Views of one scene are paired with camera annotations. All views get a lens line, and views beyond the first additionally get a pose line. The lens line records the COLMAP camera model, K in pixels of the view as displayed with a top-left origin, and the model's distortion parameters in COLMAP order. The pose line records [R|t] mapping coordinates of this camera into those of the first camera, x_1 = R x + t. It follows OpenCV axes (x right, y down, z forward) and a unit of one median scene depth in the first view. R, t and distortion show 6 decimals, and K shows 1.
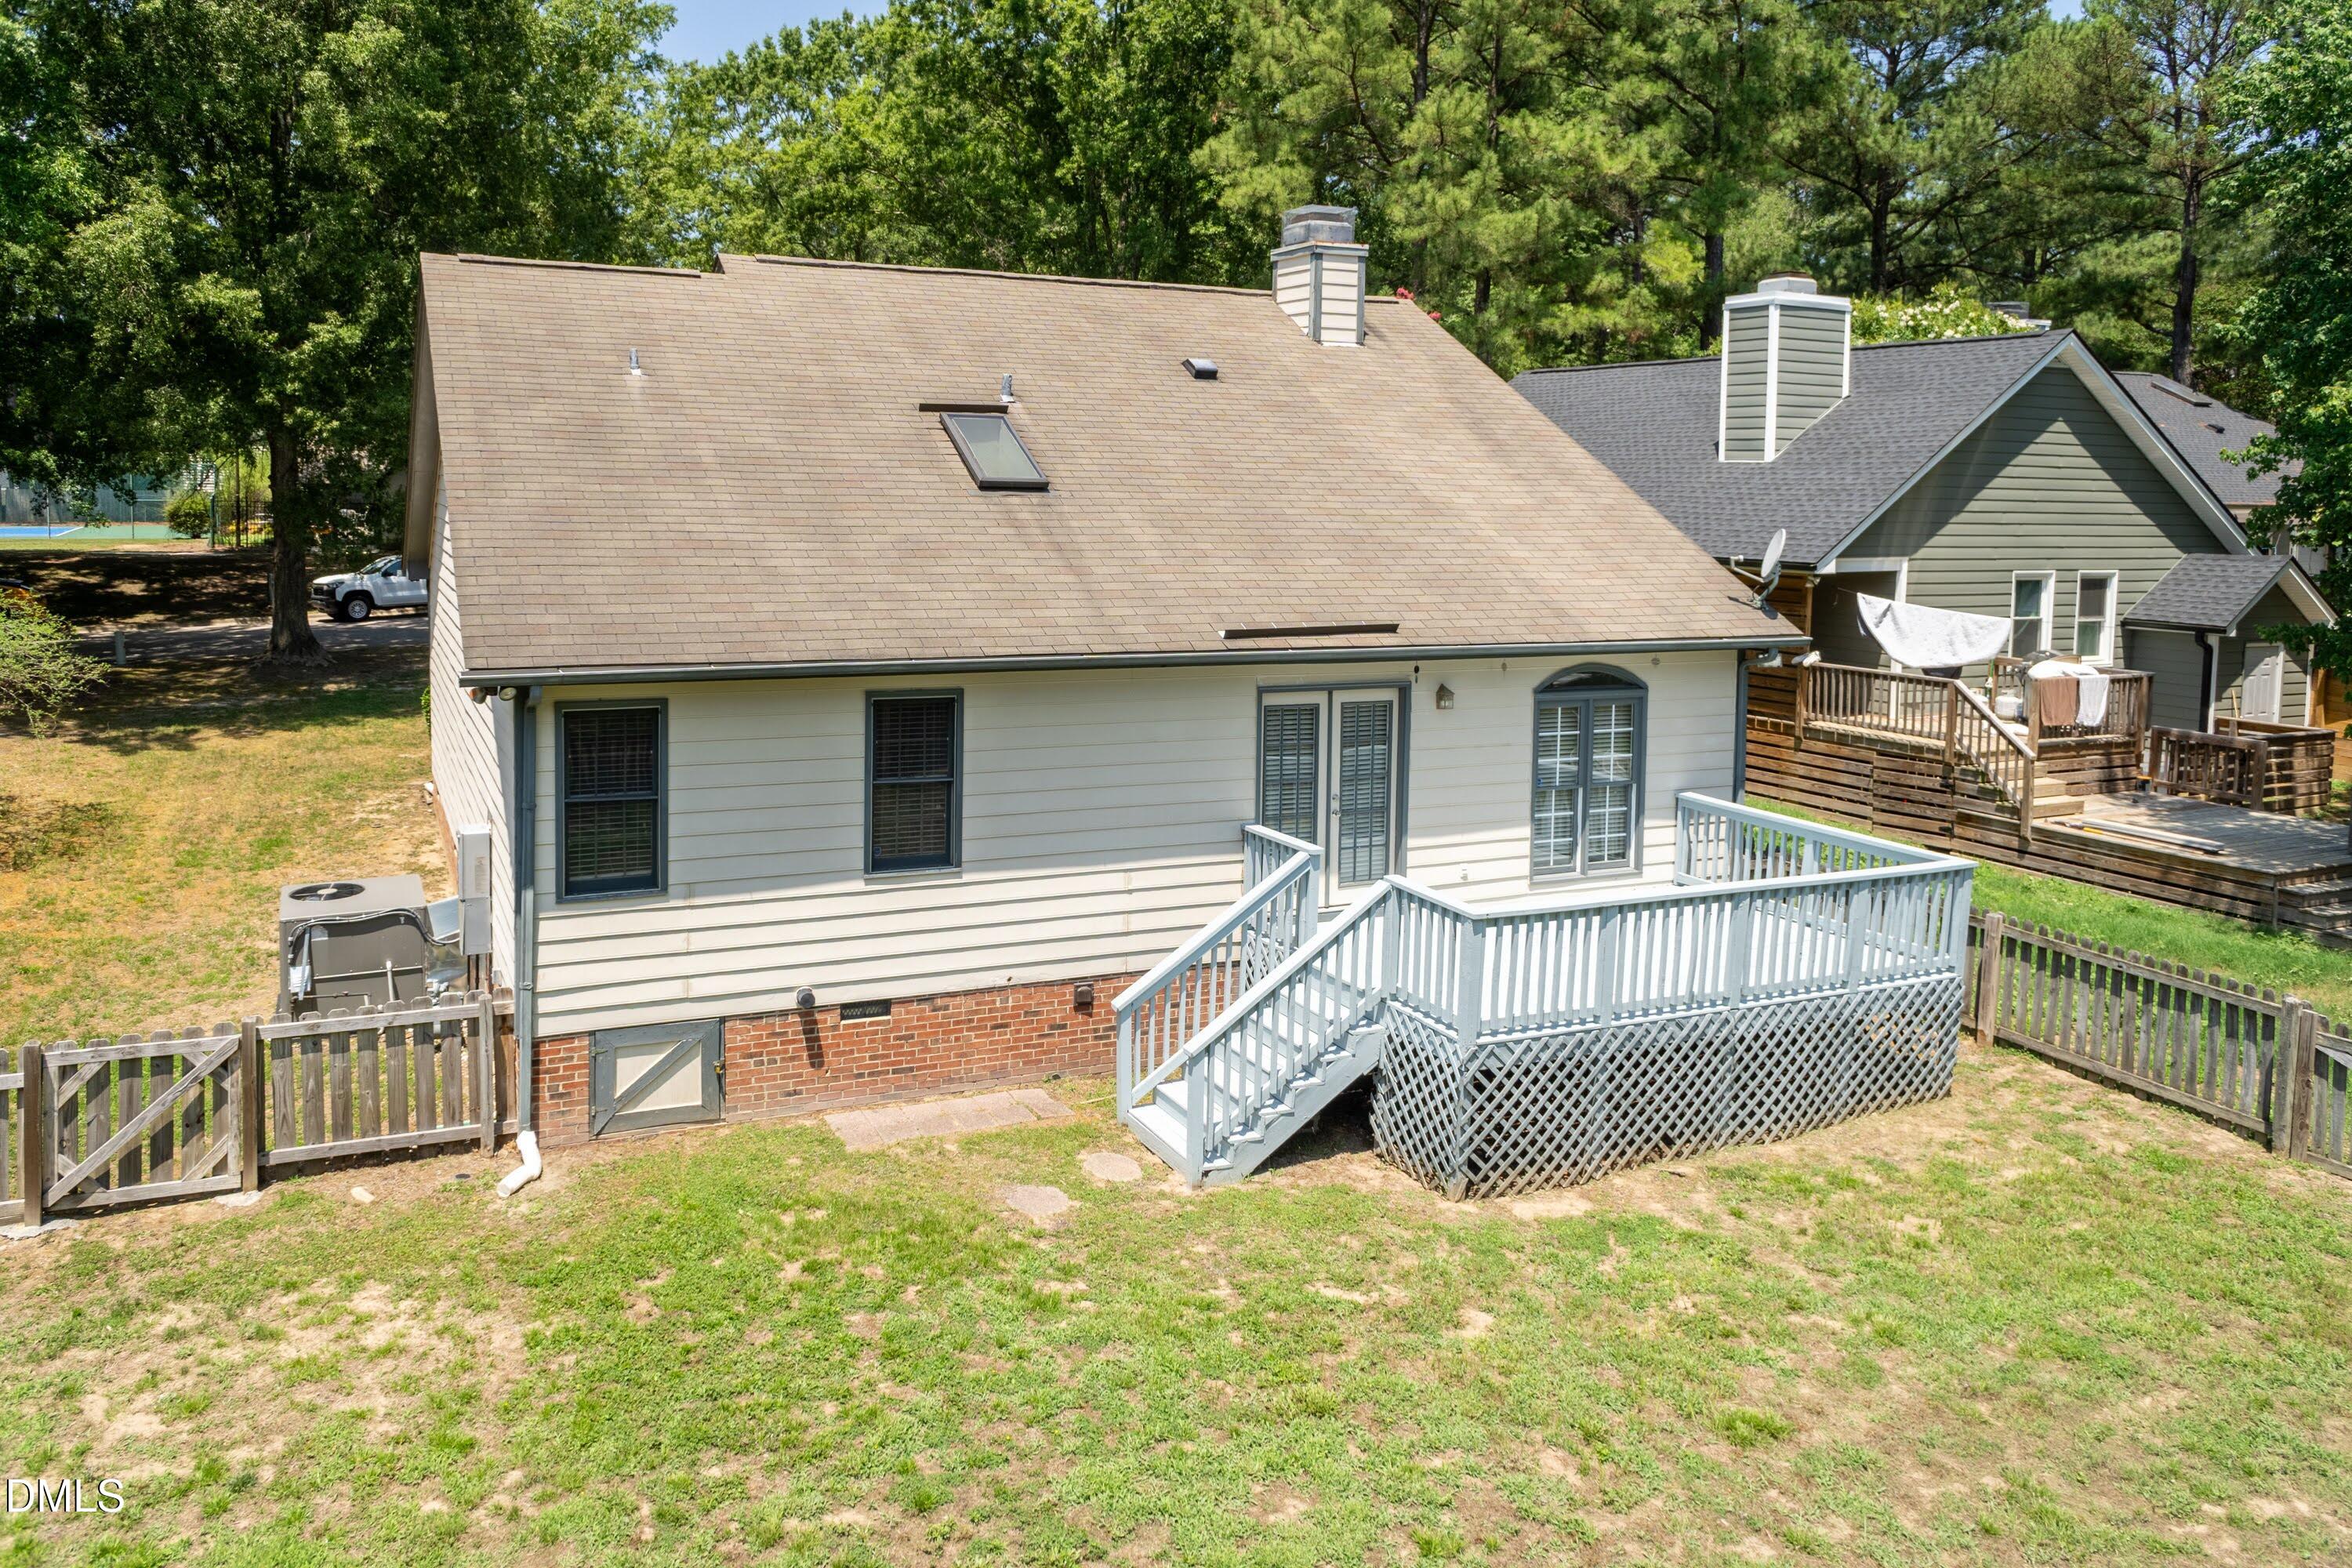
lens RADIAL K [[1620.9, 0, 1142.6], [0, 1620.9, 624.1], [0, 0, 1]] dist [-0.000576, 0.005149]
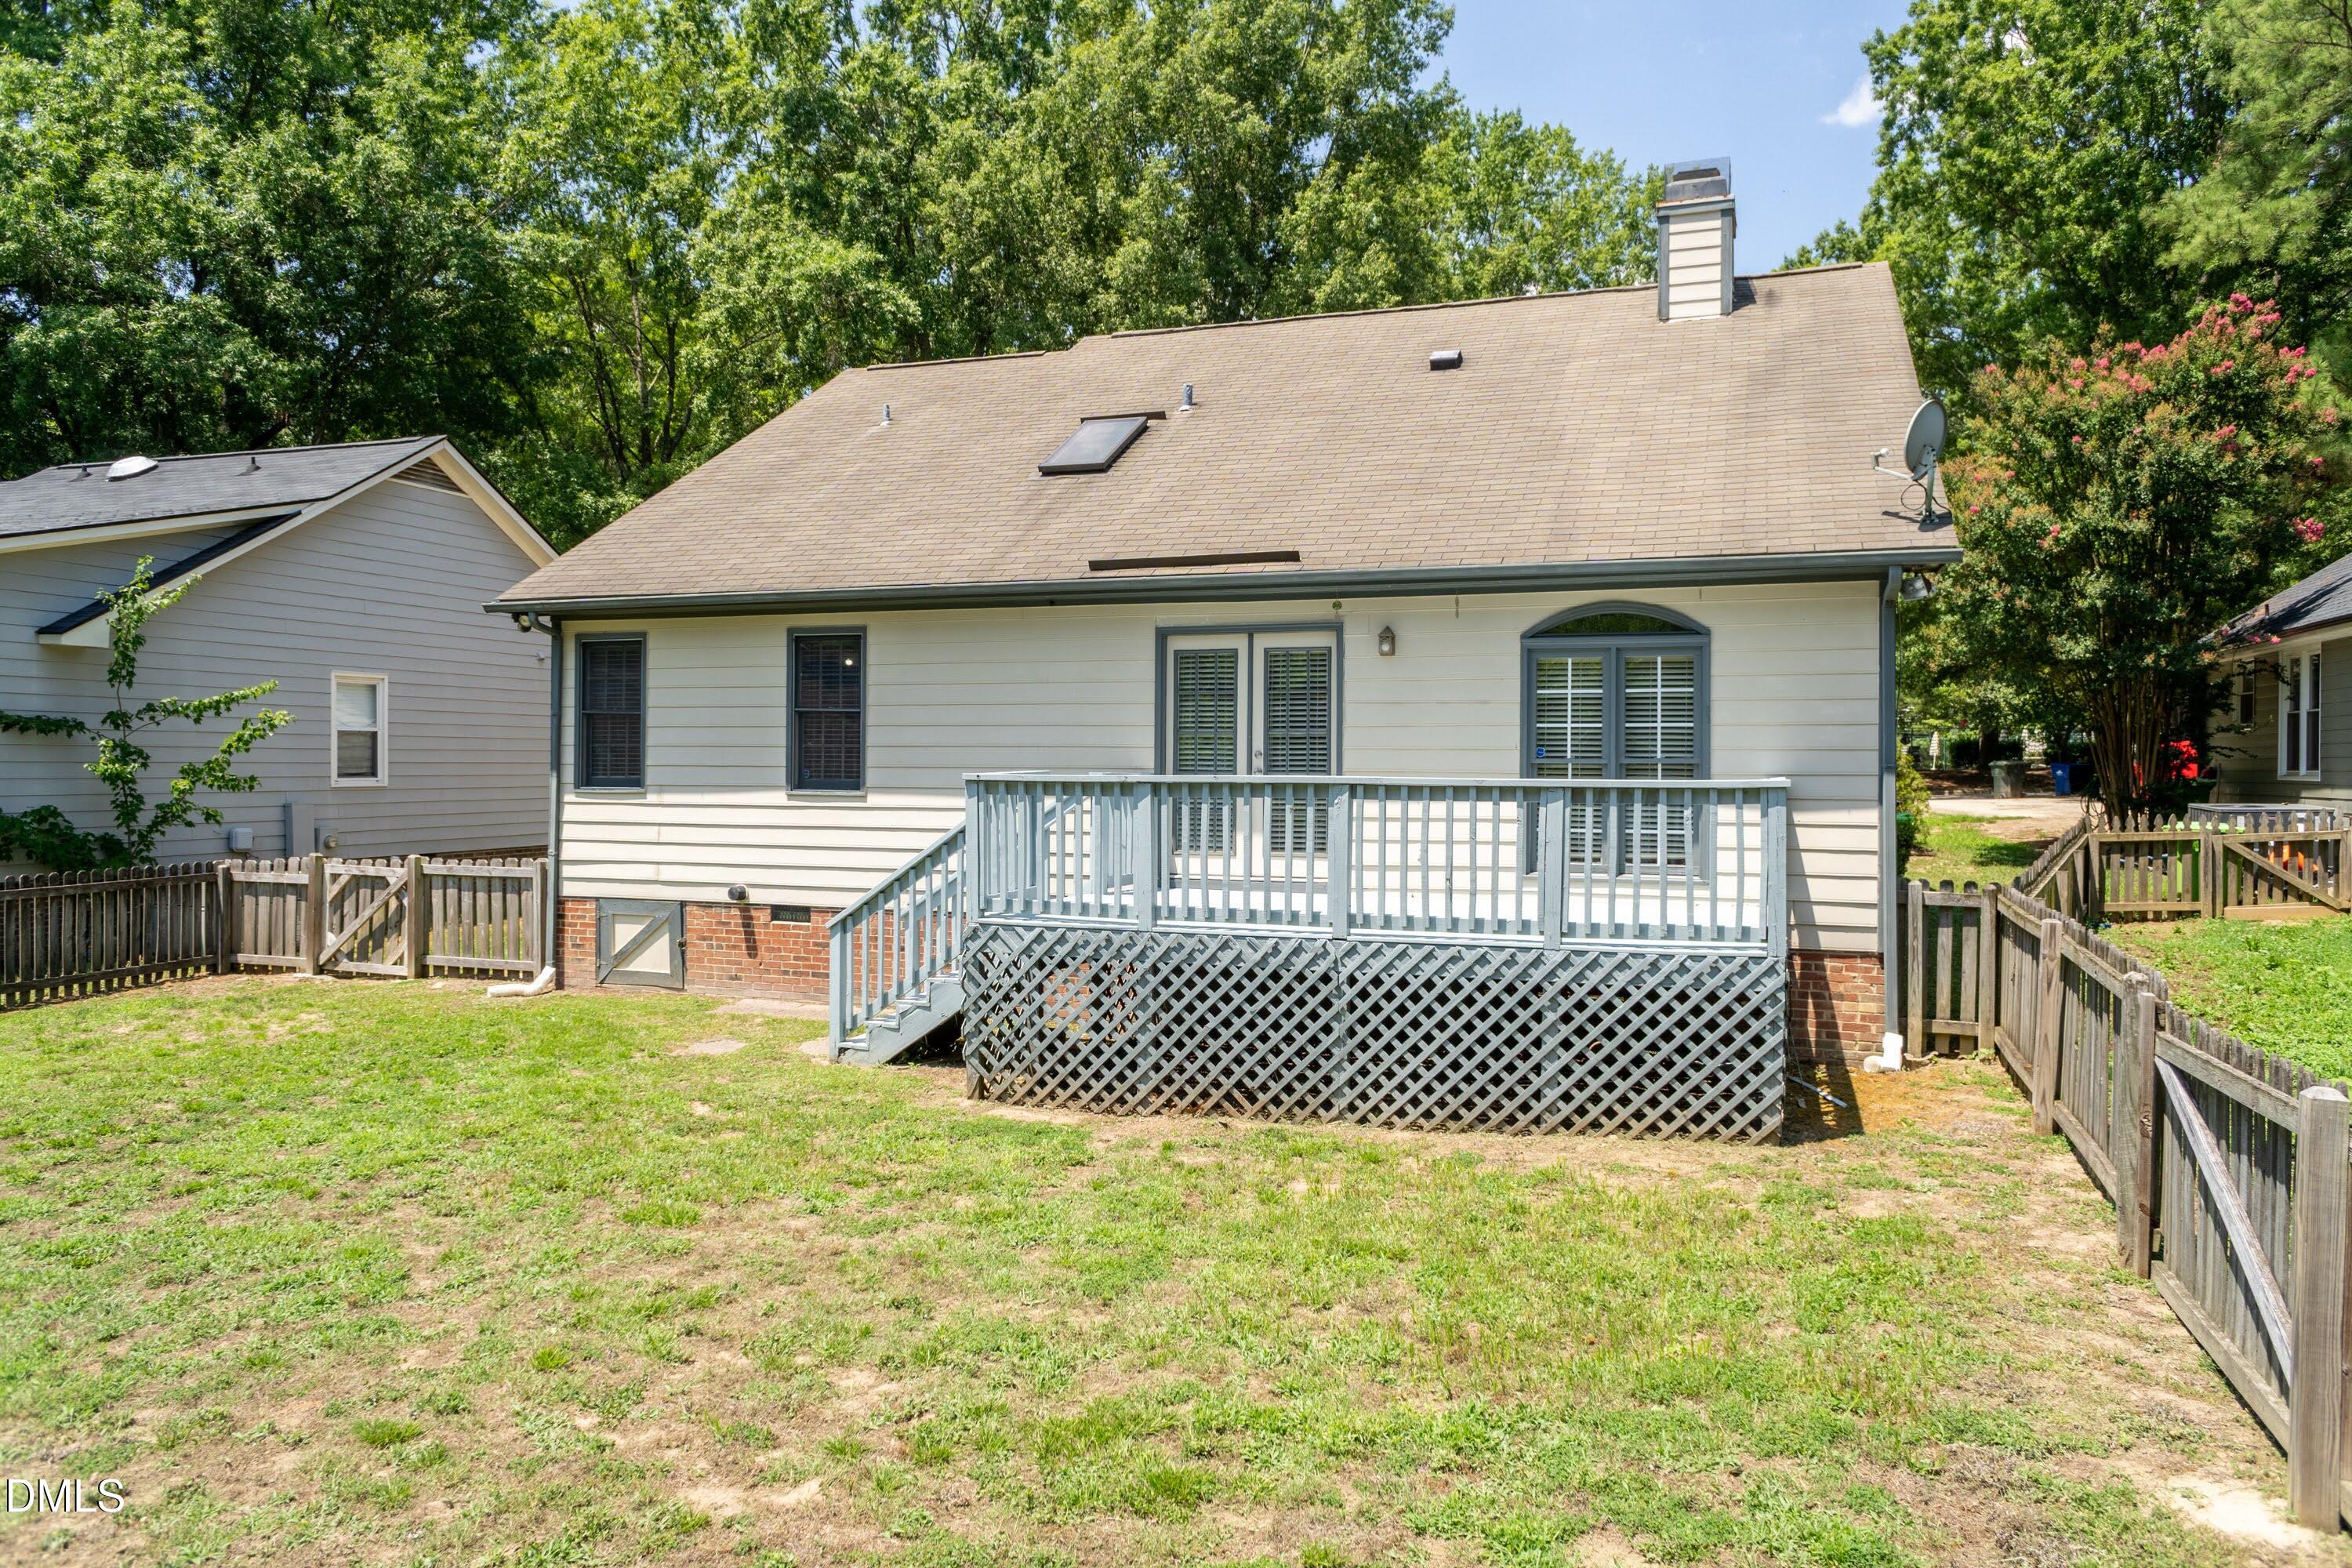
lens RADIAL K [[1641.7, 0, 1171.2], [0, 1641.7, 782.2], [0, 0, 1]] dist [-0.014779, 0.000875]
pose [[0.729964, -0.005411, -0.683464, 0.811580], [-0.042842, 0.997640, -0.053655, 0.199769], [0.682142, 0.068447, 0.728010, 0.351127]]
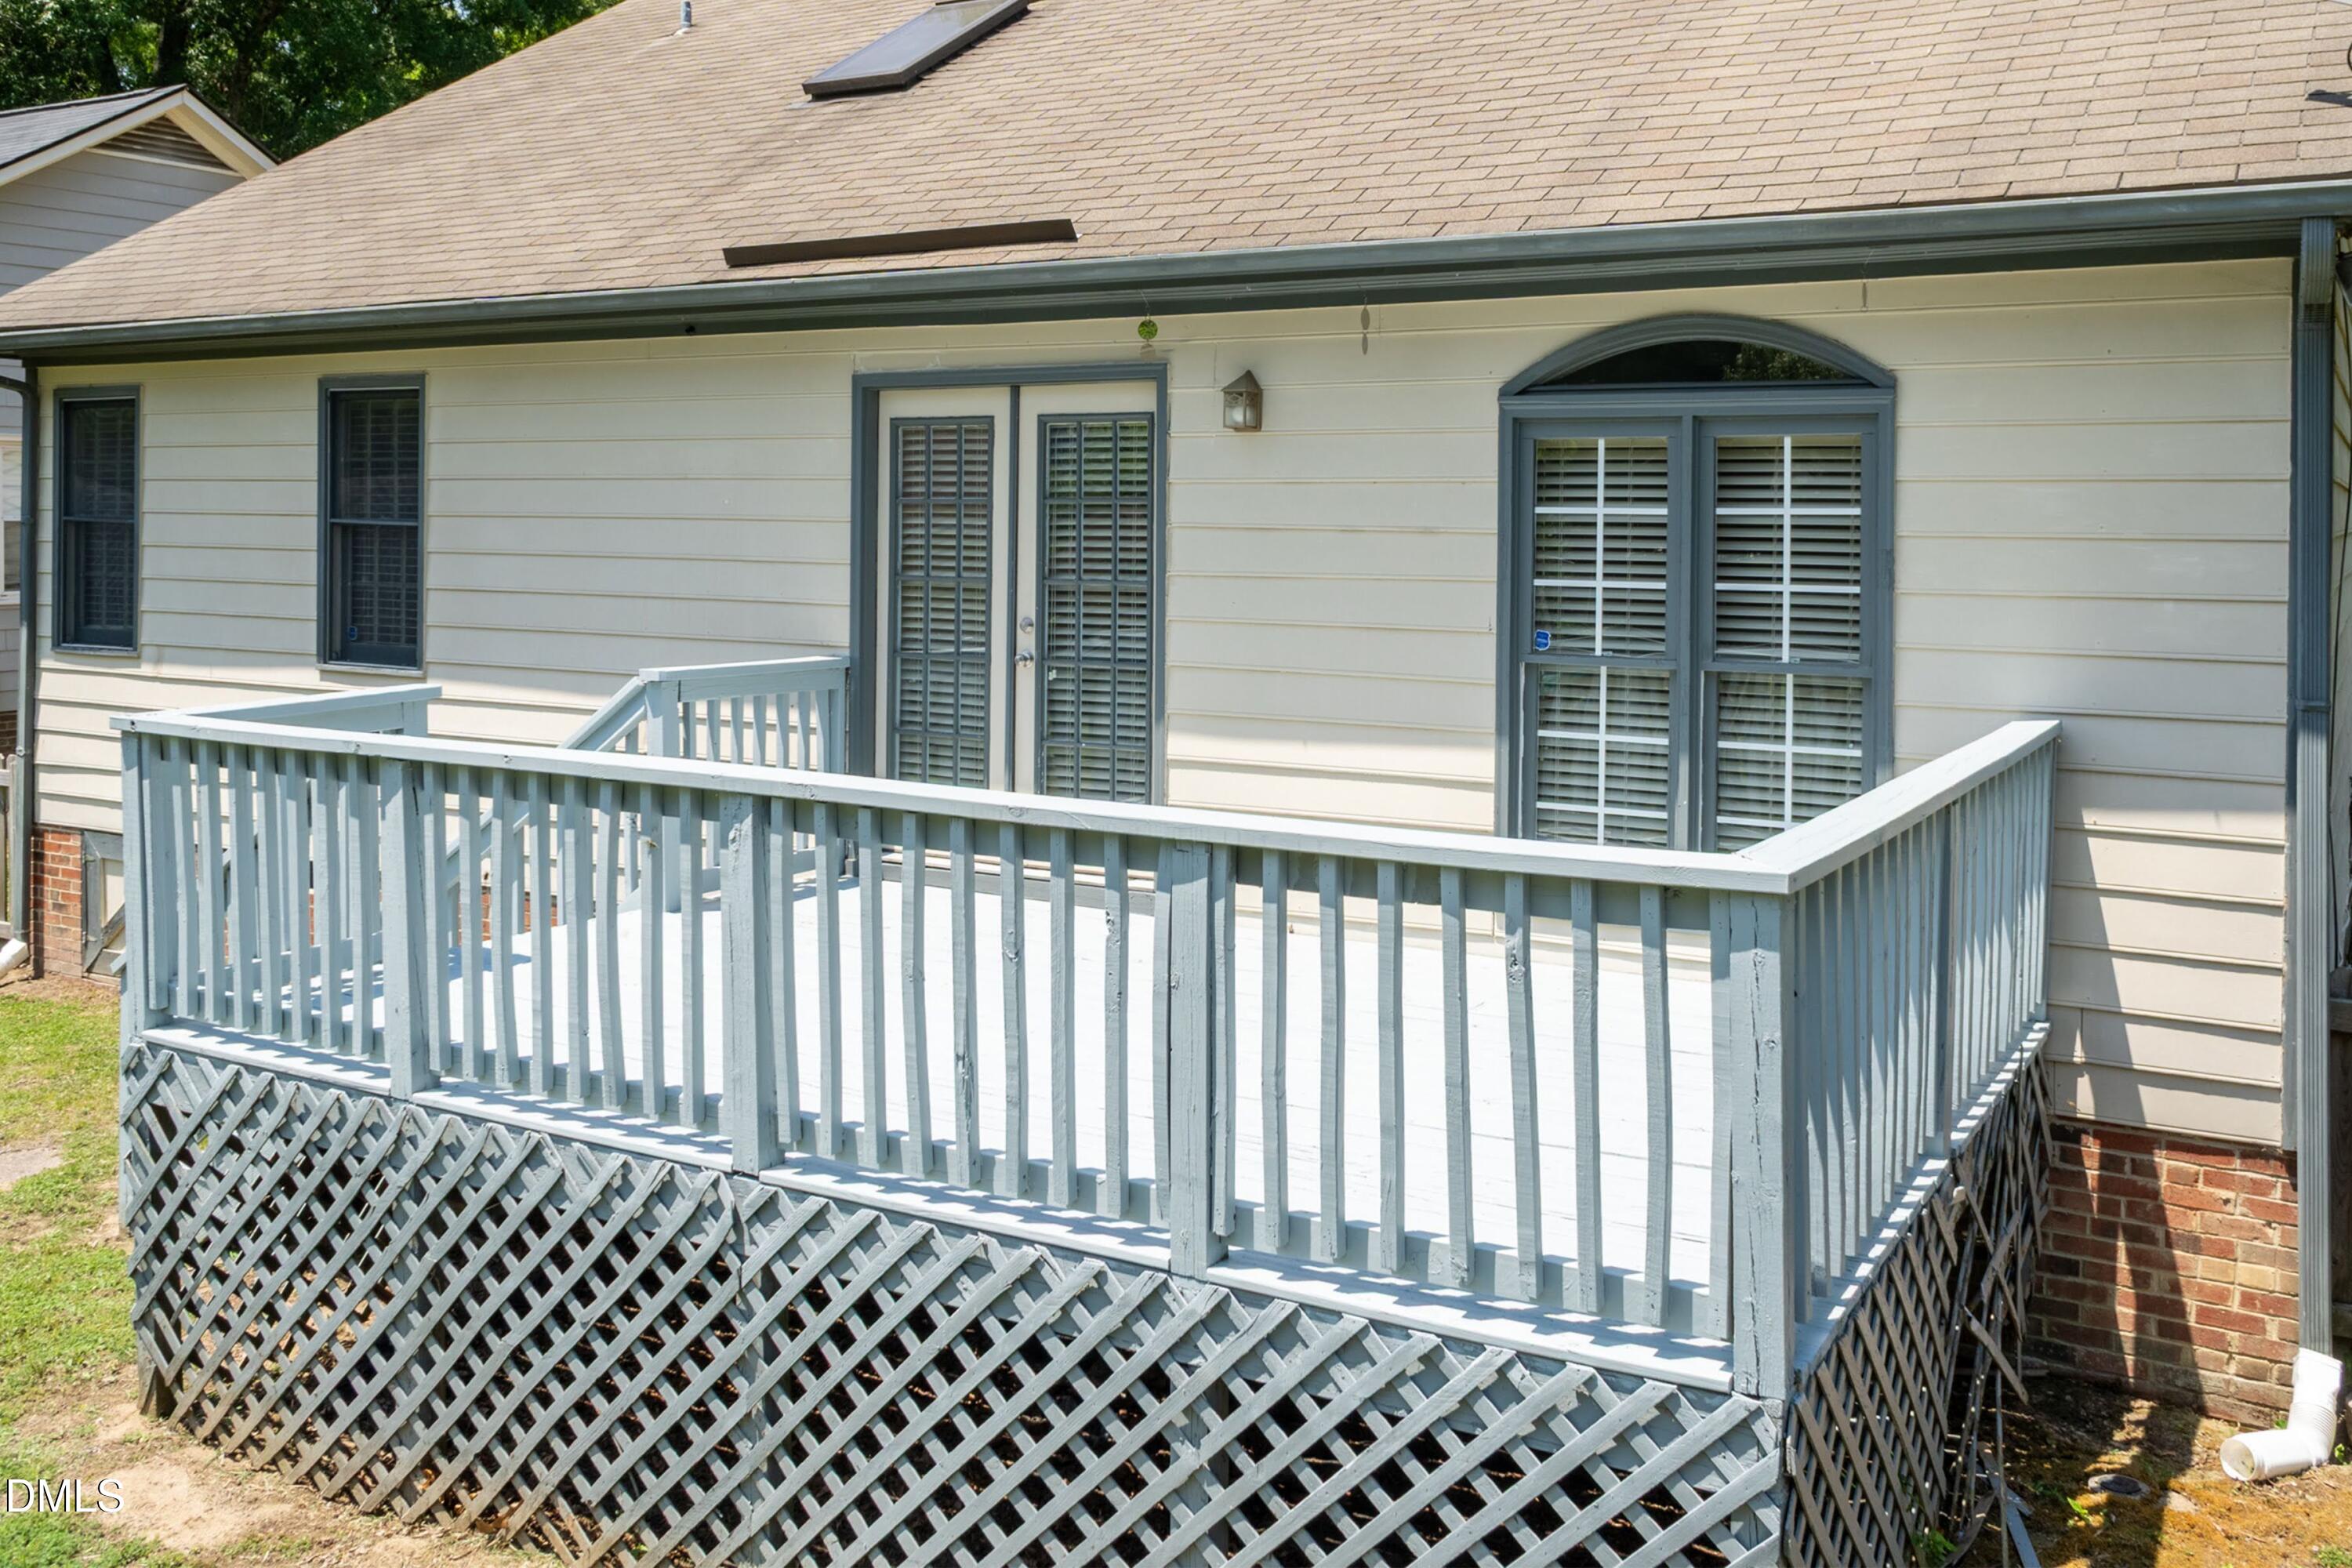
lens RADIAL K [[2037.8, 0, 1271.0], [0, 2037.8, 536.5], [0, 0, 1]] dist [-0.013924, 0.012529]
pose [[0.604877, -0.000487, -0.796318, 0.707382], [-0.054144, 0.997660, -0.041738, 0.118162], [0.794476, 0.068362, 0.603436, 0.814116]]
